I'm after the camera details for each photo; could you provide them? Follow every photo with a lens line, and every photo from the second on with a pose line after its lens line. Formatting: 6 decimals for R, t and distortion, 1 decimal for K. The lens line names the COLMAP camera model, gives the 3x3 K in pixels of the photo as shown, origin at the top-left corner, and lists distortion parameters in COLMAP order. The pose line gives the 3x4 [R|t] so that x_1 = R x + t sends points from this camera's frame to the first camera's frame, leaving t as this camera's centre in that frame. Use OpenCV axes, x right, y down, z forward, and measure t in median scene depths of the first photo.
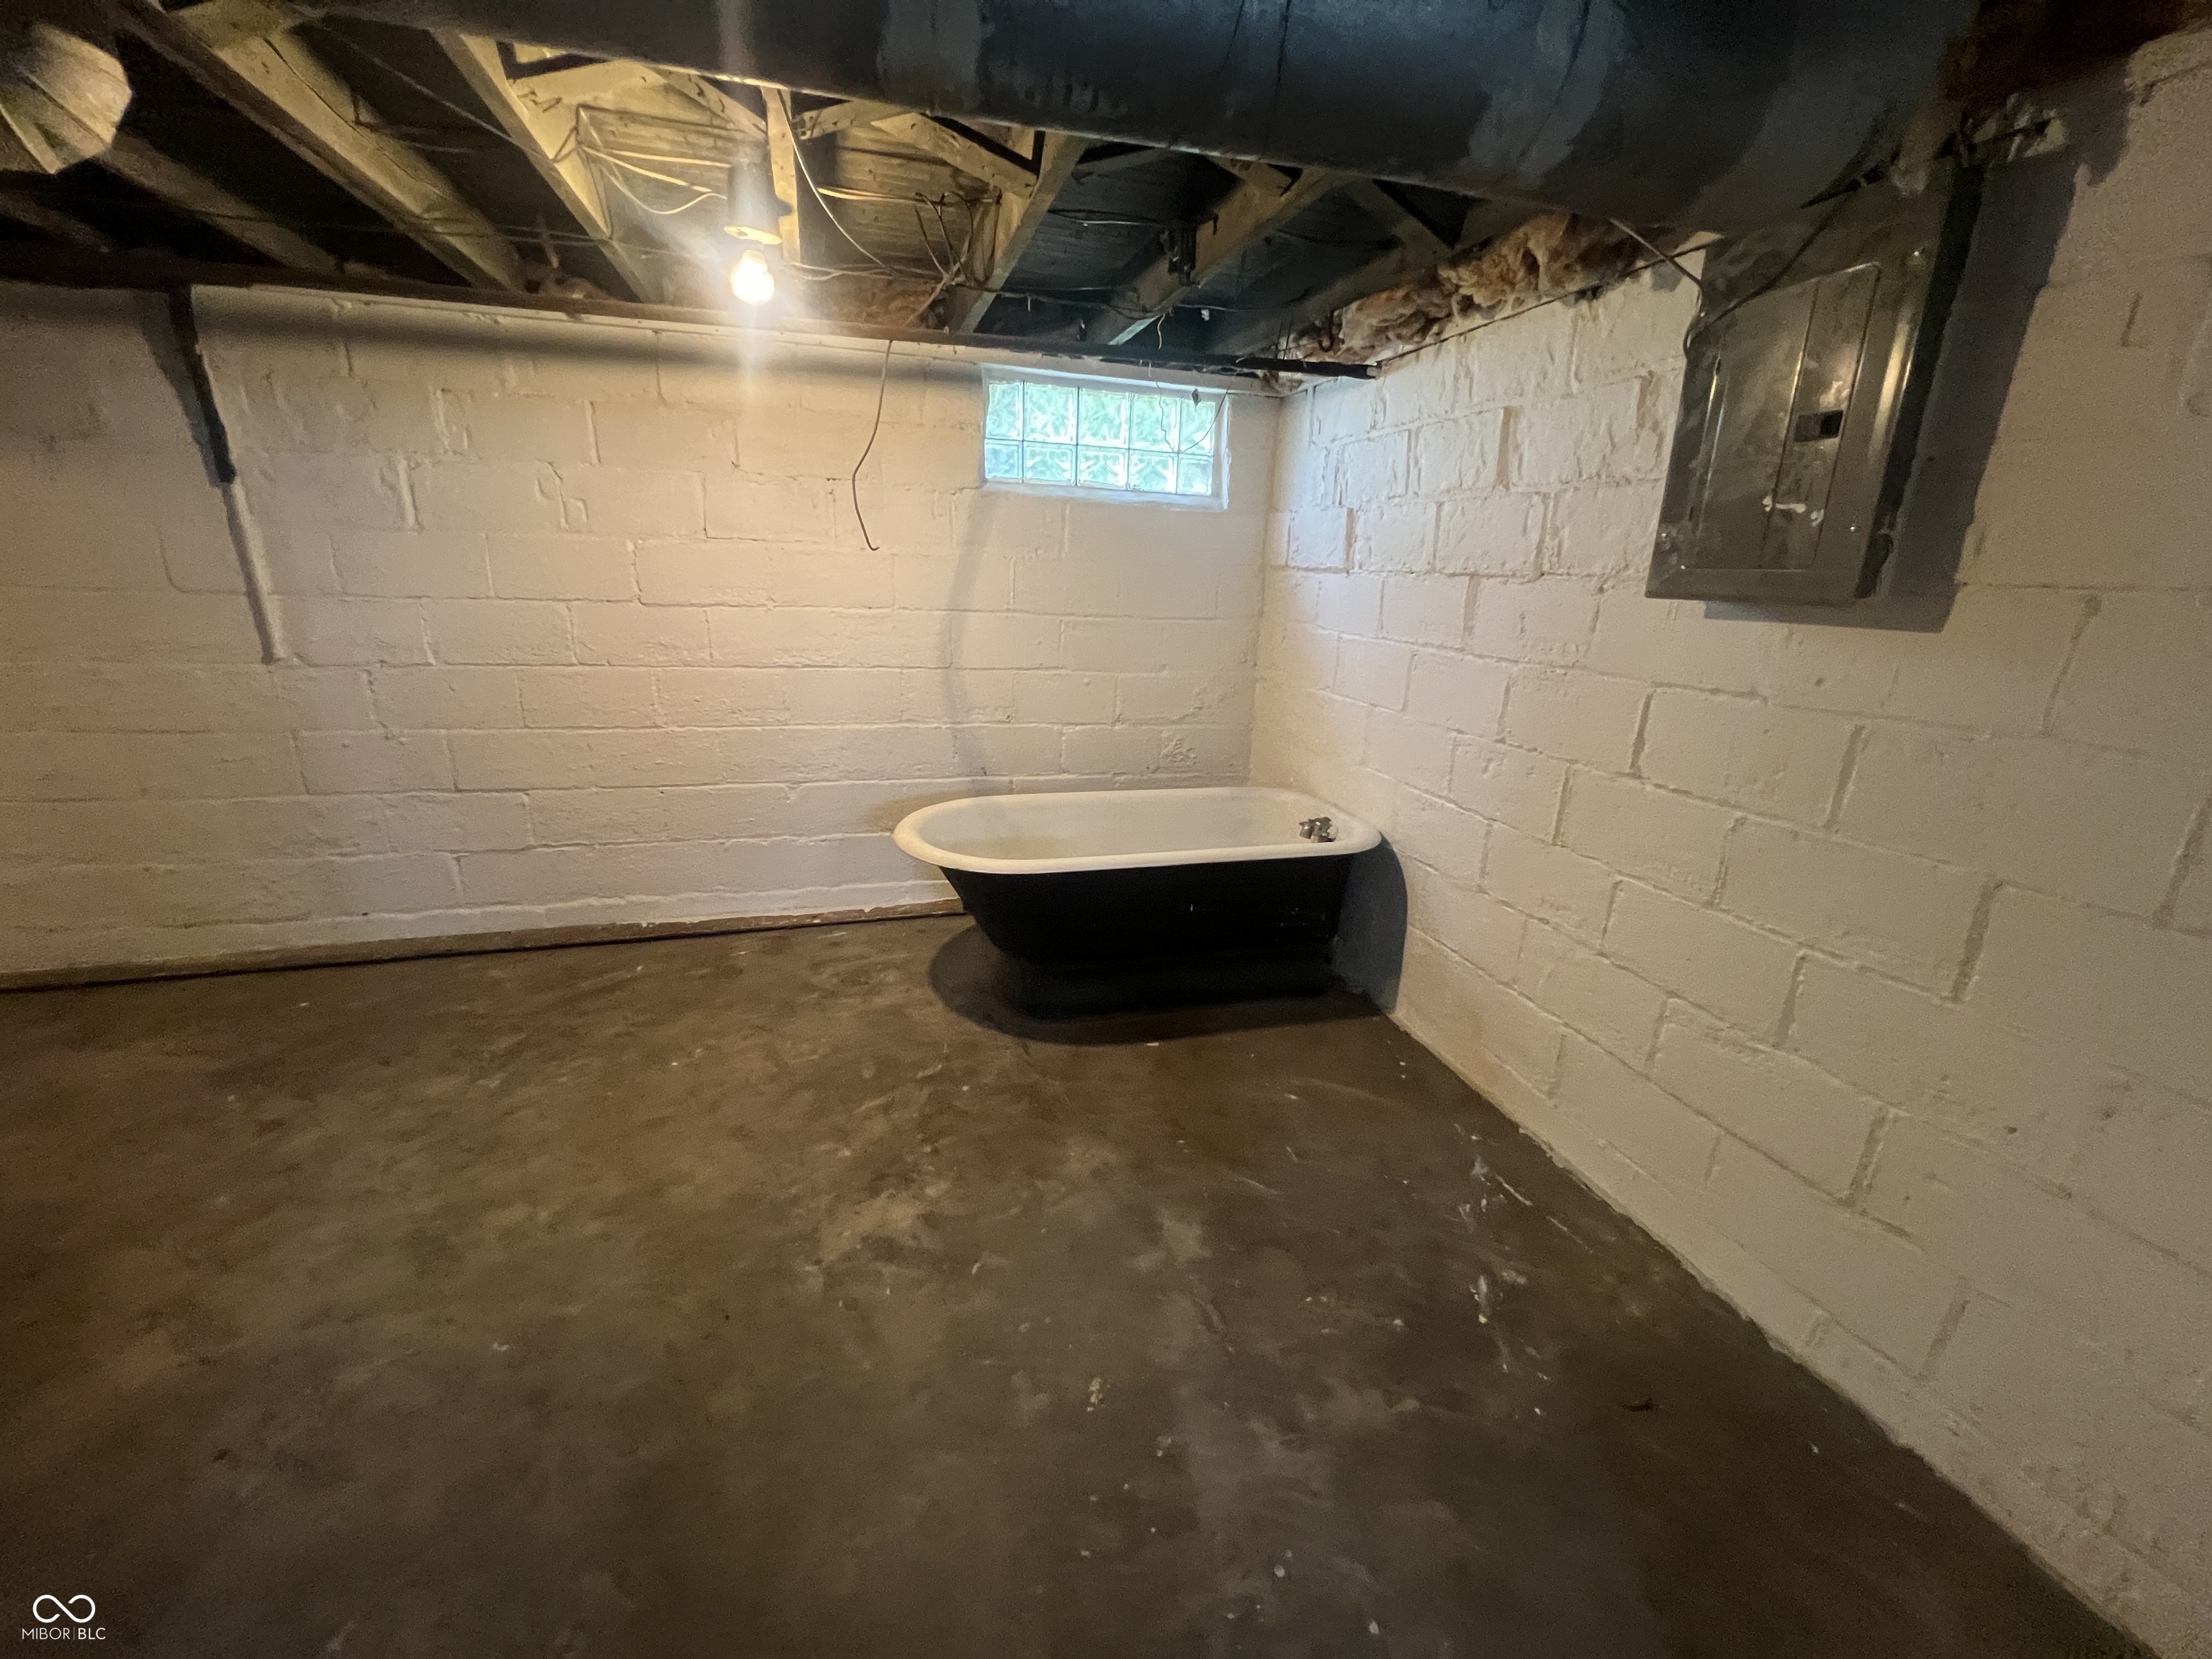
lens RADIAL K [[879.2, 0, 1106.0], [0, 879.2, 829.5], [0, 0, 1]] dist [-0.001677, -0.000652]
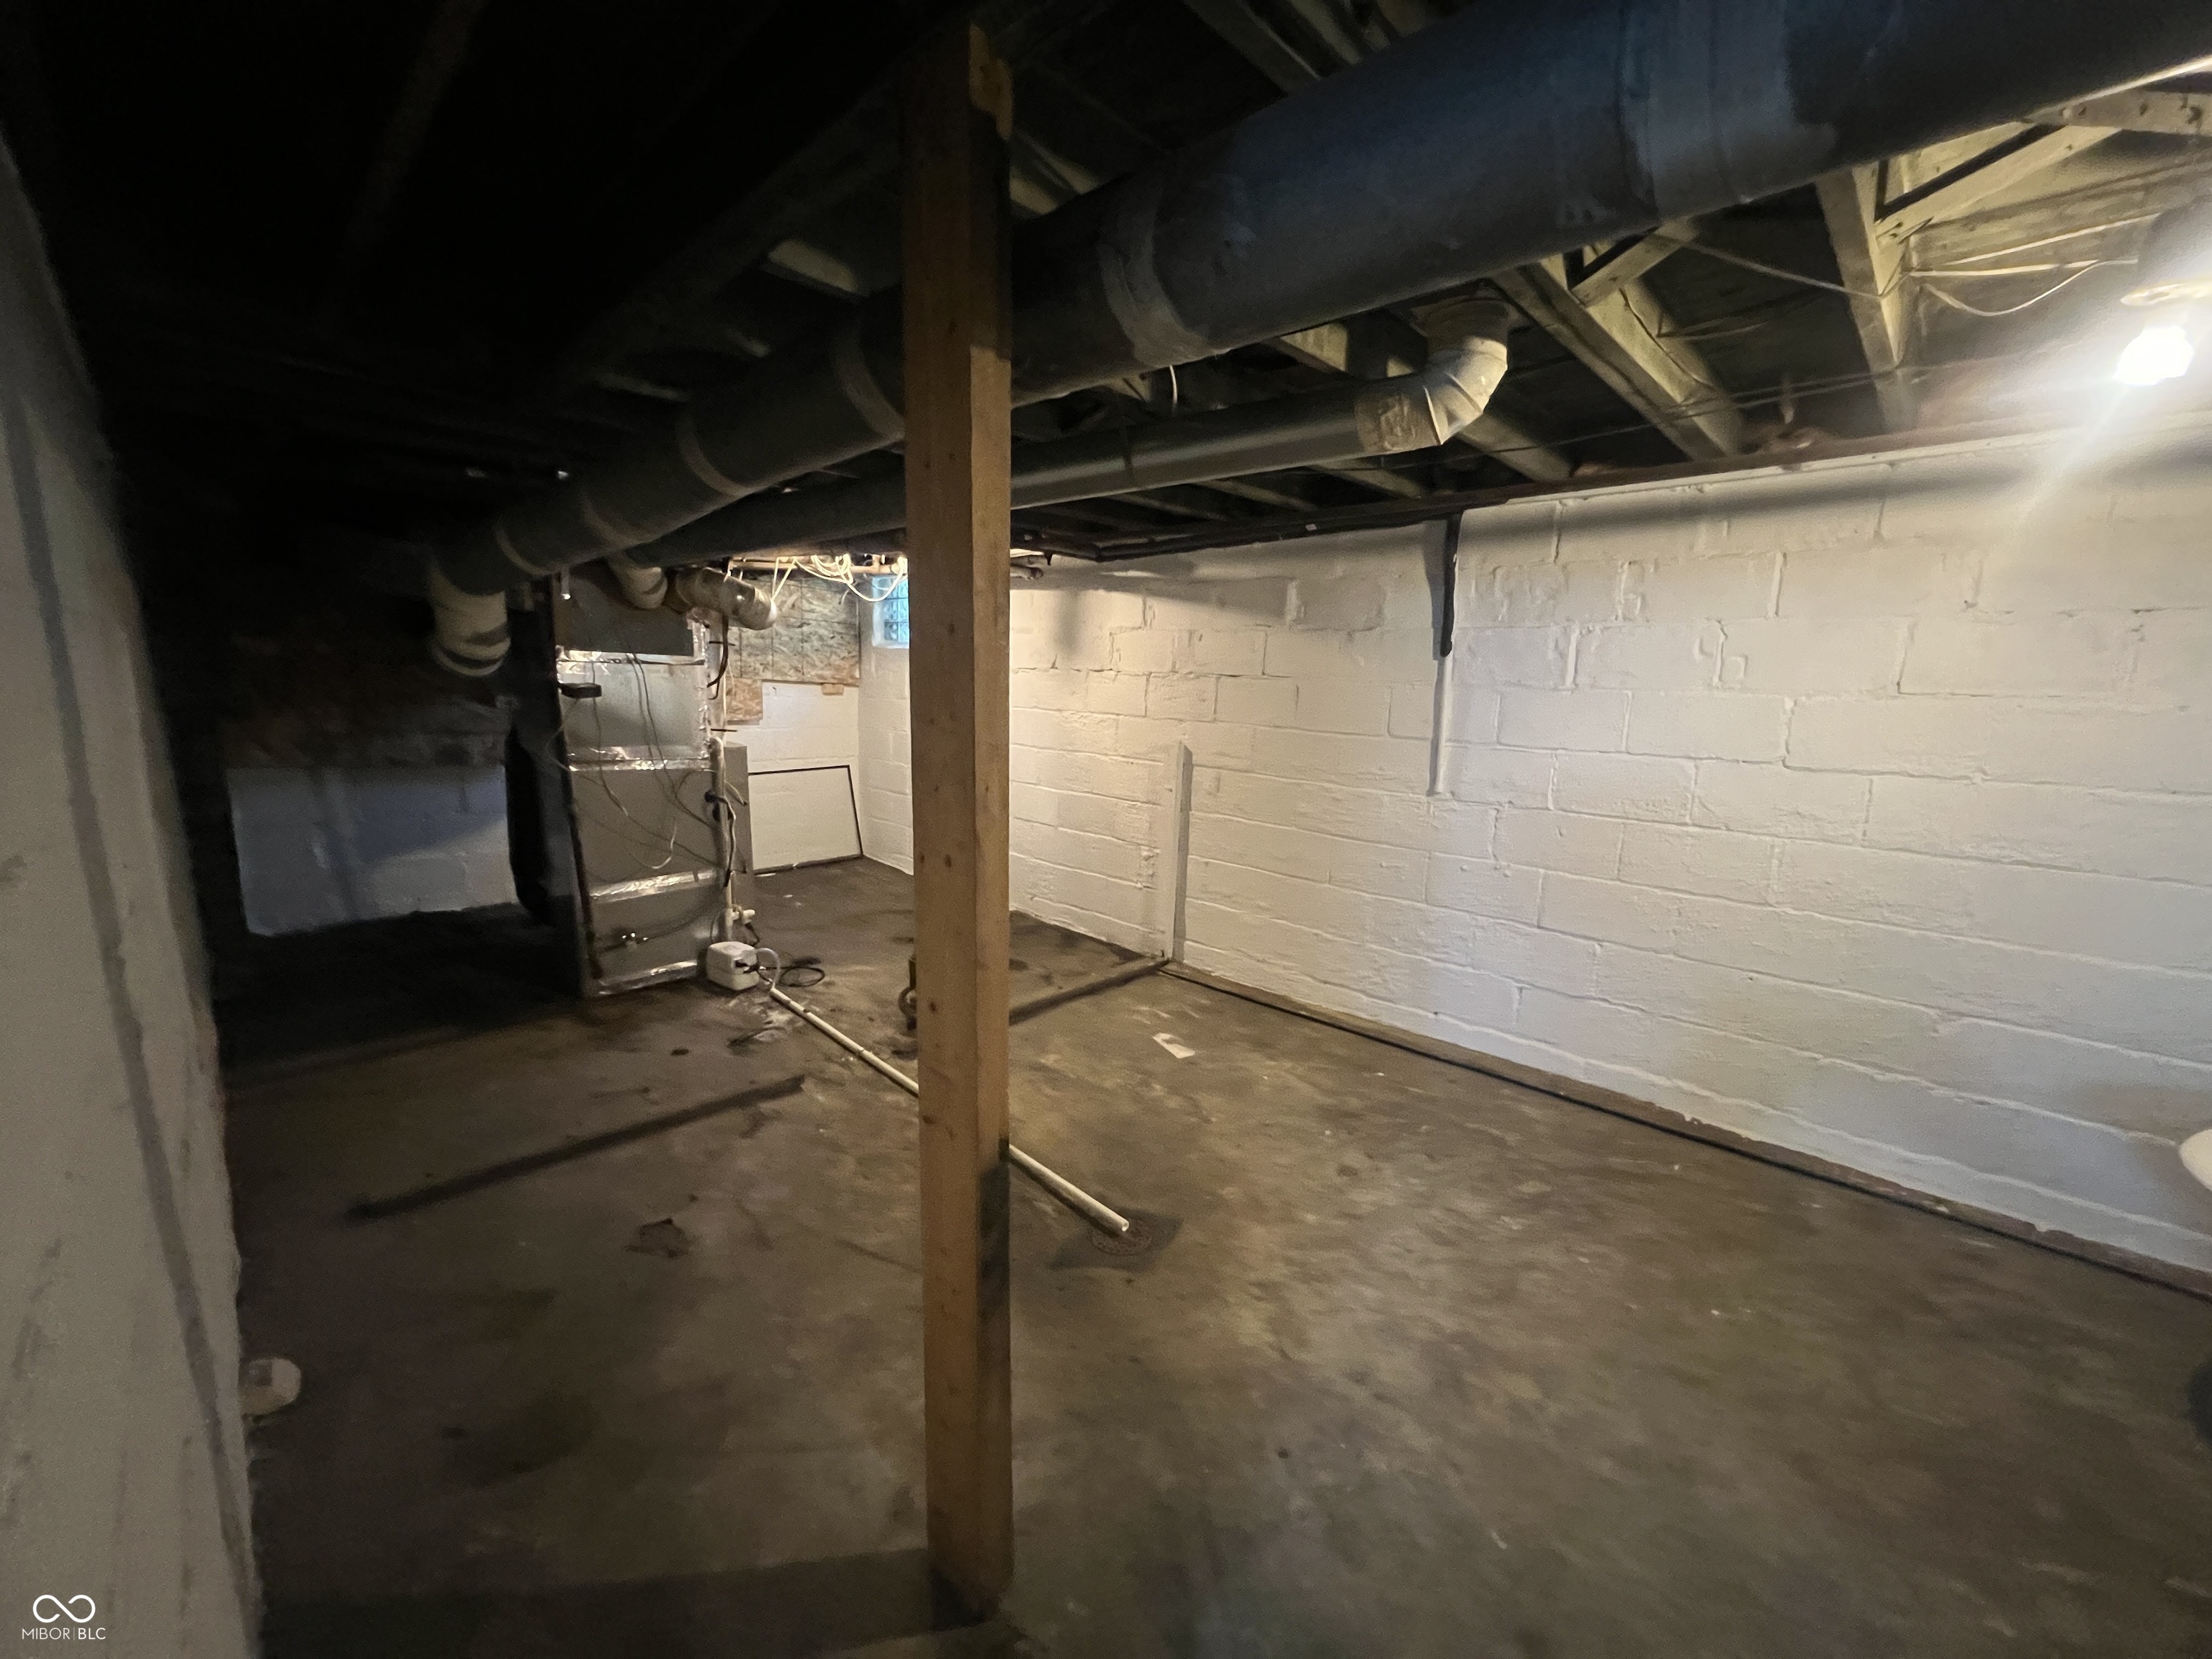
lens RADIAL K [[879.2, 0, 1106.0], [0, 879.2, 829.5], [0, 0, 1]] dist [-0.001677, -0.000652]
pose [[0.494571, 0.122447, -0.860469, -0.111089], [-0.260358, 0.965434, -0.012262, -0.009704], [0.829225, 0.230094, 0.509356, 0.005183]]
